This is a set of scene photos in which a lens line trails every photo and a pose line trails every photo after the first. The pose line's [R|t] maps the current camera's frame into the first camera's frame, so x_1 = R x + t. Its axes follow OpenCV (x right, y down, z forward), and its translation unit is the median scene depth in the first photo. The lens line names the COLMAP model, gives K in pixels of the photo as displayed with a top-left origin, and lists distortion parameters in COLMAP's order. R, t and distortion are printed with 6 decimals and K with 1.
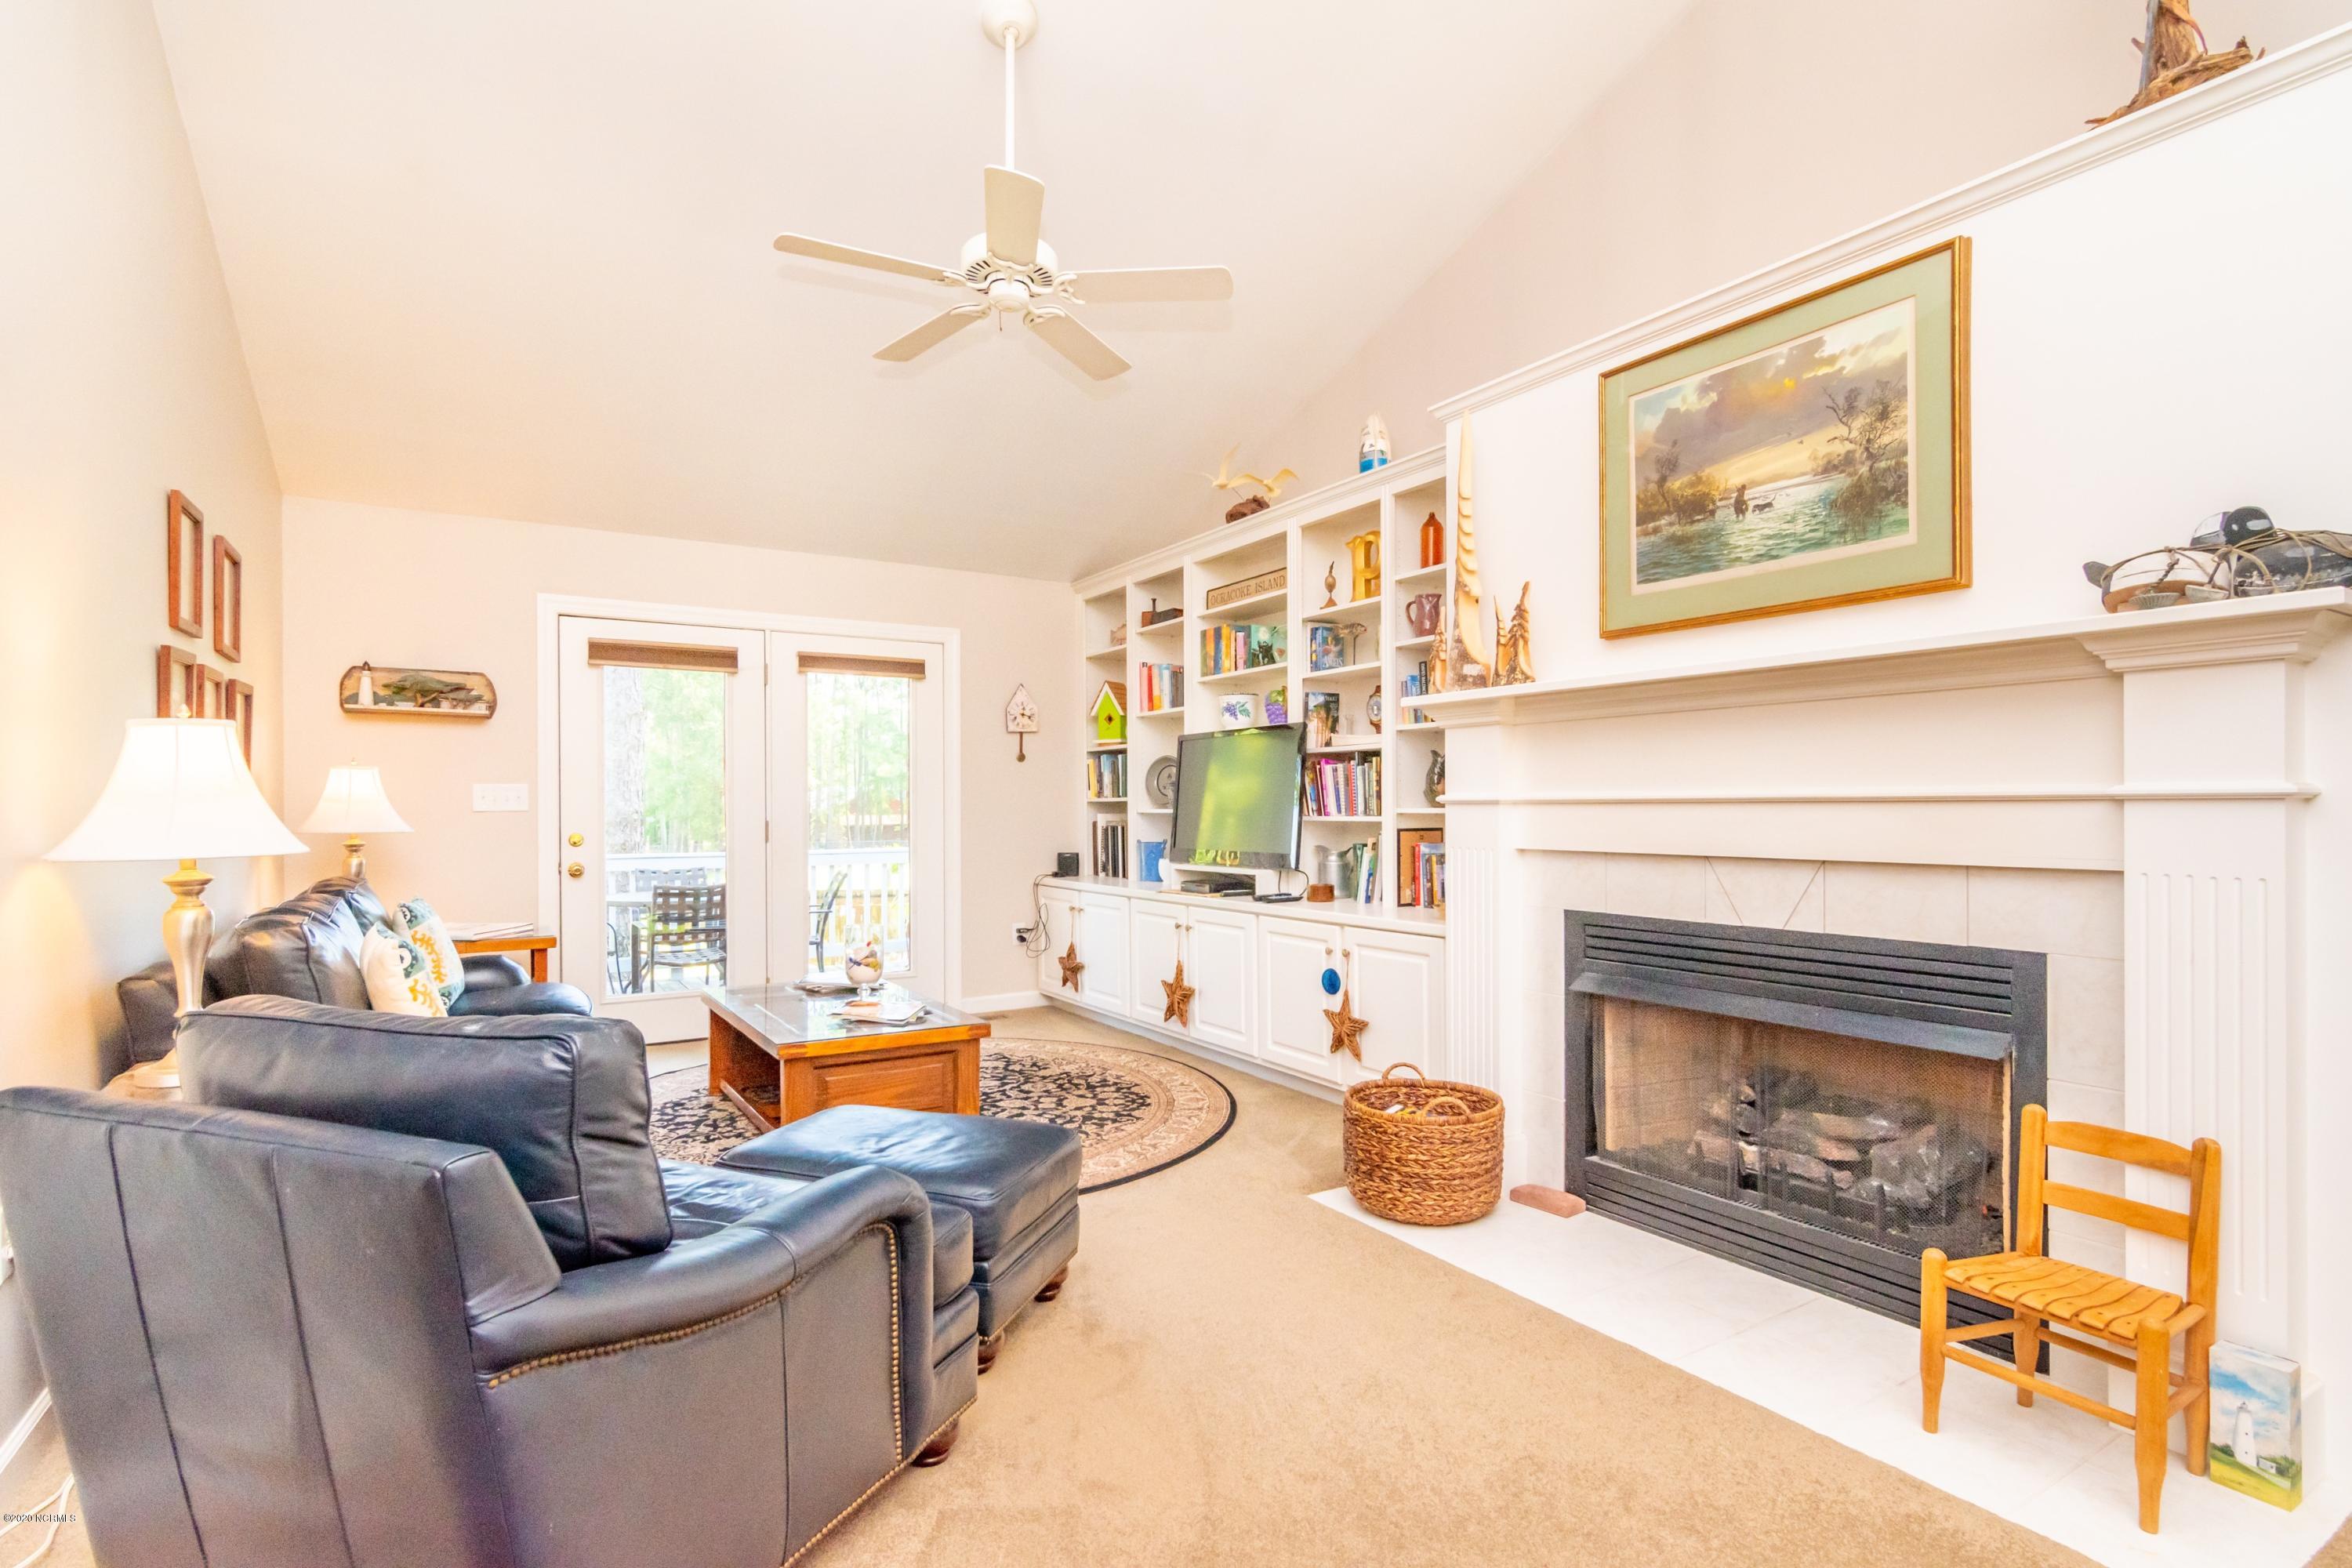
lens RADIAL K [[1164.2, 0, 1144.4], [0, 1164.2, 796.4], [0, 0, 1]] dist [0.000264, 0.000134]
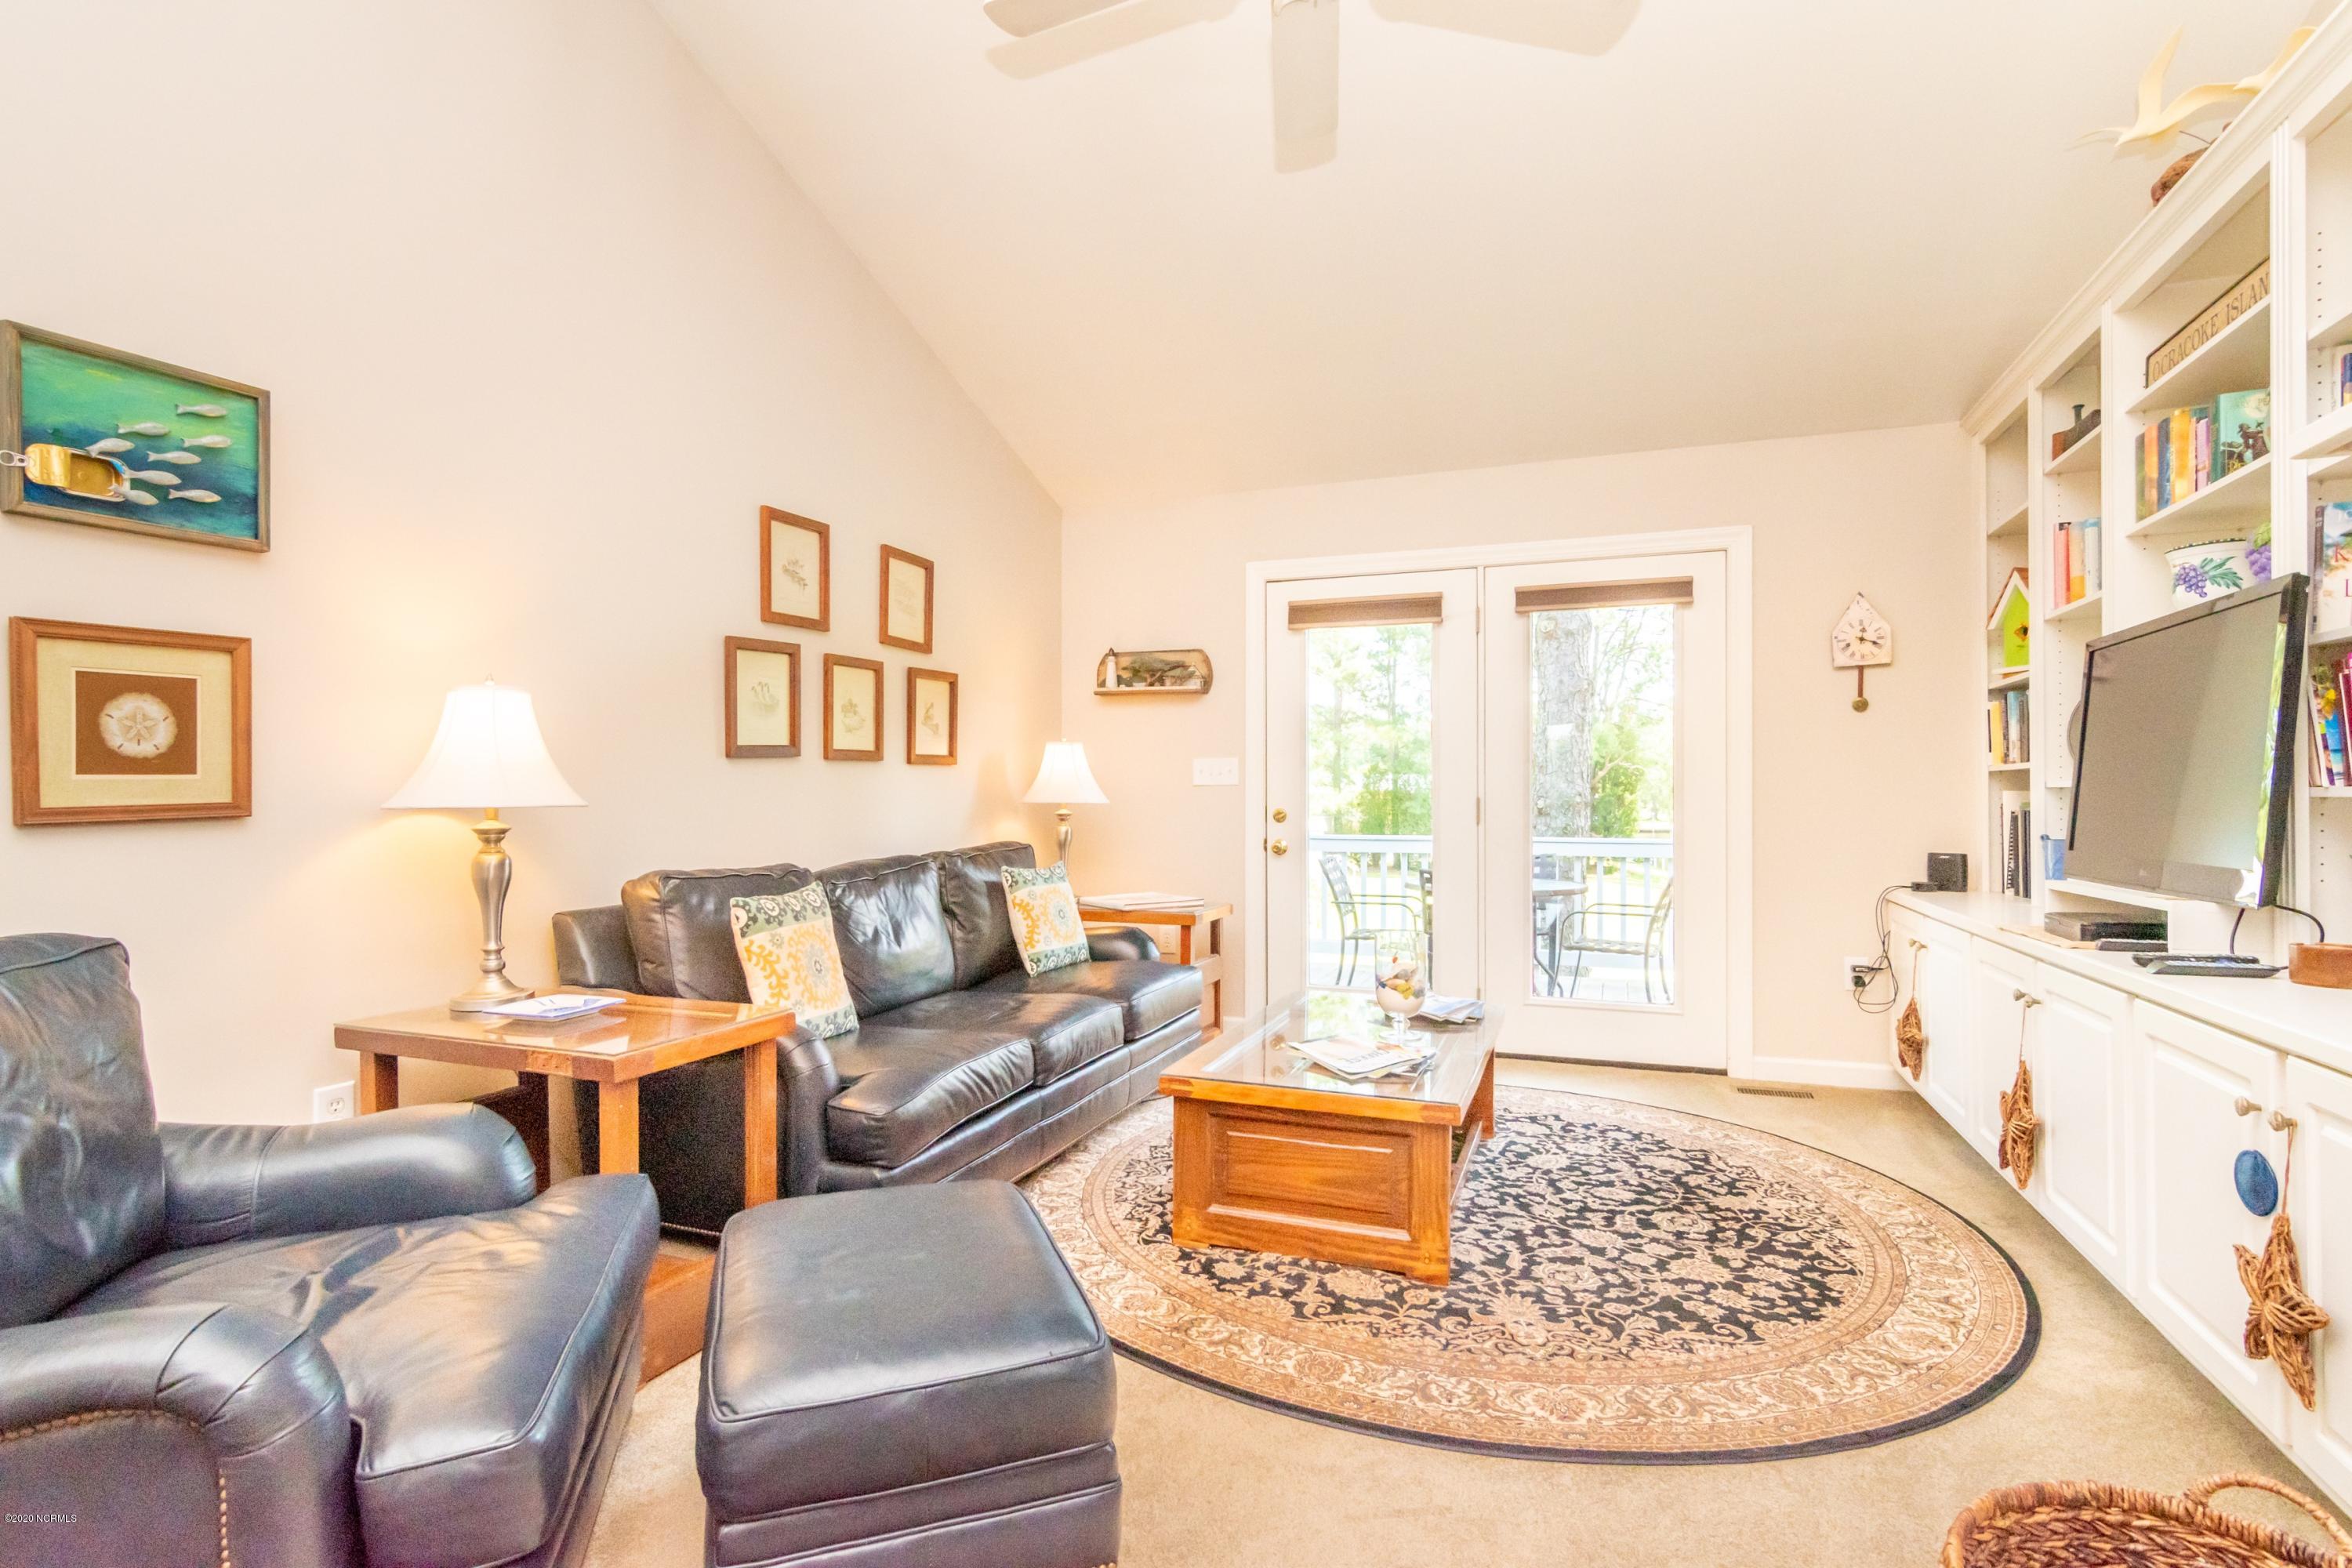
lens RADIAL K [[1143.5, 0, 1176.0], [0, 1143.5, 784.0], [0, 0, 1]] dist [0.000636, 0.000963]
pose [[0.615212, -0.004799, -0.788347, 0.228660], [0.003324, 0.999988, -0.003493, 0.016897], [0.788354, -0.000471, 0.615221, 0.417160]]
